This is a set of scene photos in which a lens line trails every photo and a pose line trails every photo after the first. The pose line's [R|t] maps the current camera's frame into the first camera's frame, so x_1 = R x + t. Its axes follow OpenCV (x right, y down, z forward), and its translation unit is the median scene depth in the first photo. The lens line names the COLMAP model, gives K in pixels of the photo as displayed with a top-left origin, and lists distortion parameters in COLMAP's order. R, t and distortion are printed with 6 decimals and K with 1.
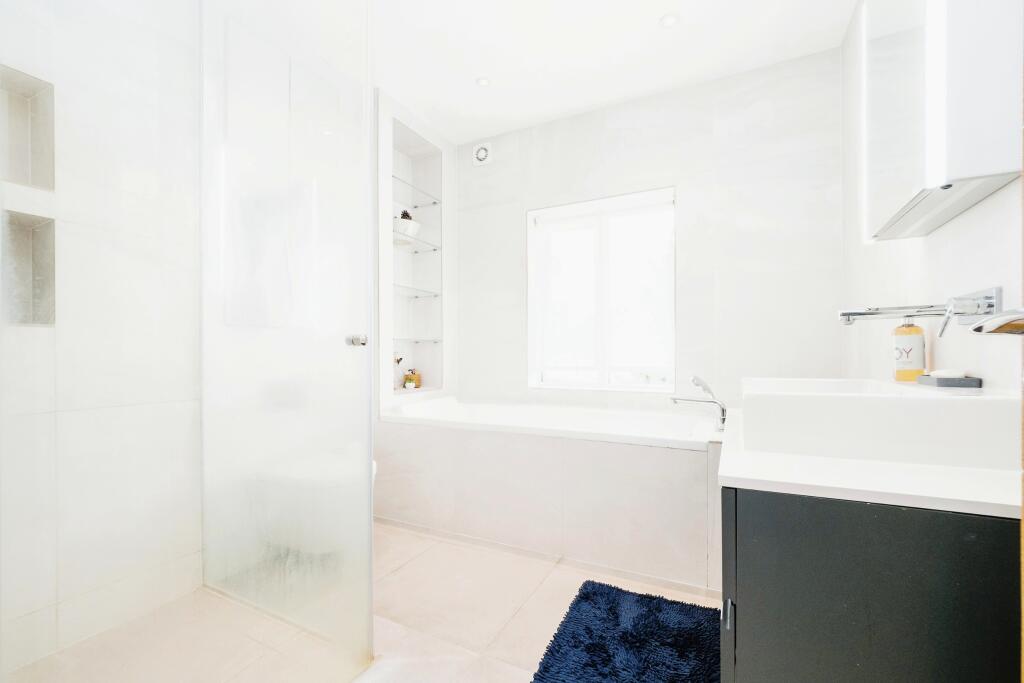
lens RADIAL K [[439.1, 0, 511.1], [0, 439.1, 344.4], [0, 0, 1]] dist [0.003442, -0.000633]
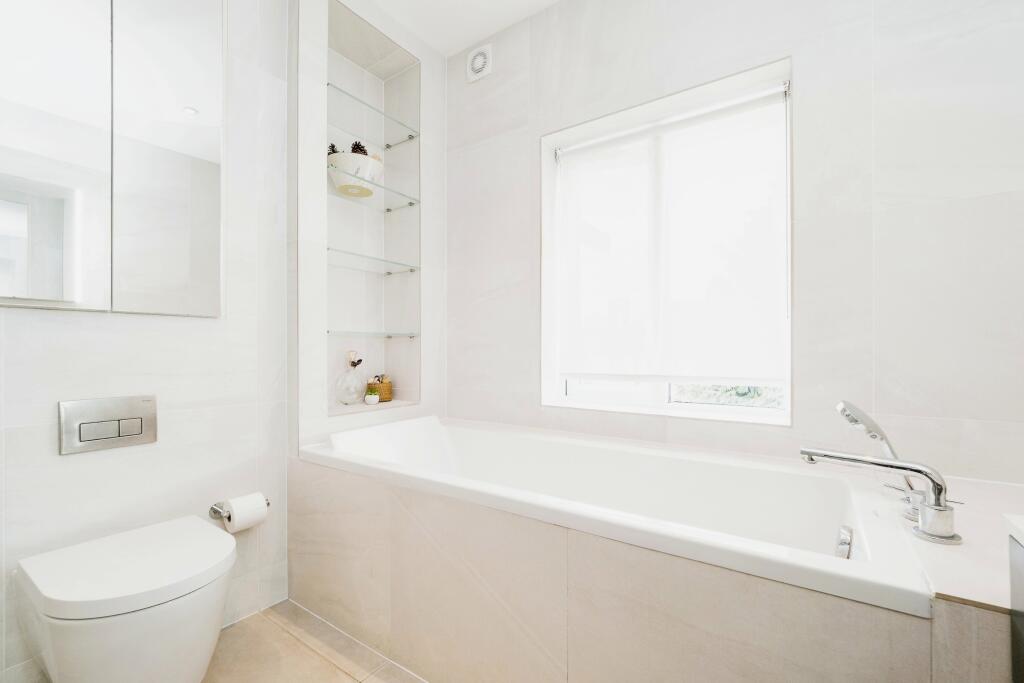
lens RADIAL K [[439.1, 0, 514.8], [0, 439.1, 346.2], [0, 0, 1]] dist [0.003442, -0.000633]
pose [[0.991796, 0.002317, -0.127812, 0.079914], [-0.001205, 0.999961, 0.008775, 0.003784], [0.127827, -0.008549, 0.991760, 0.331333]]
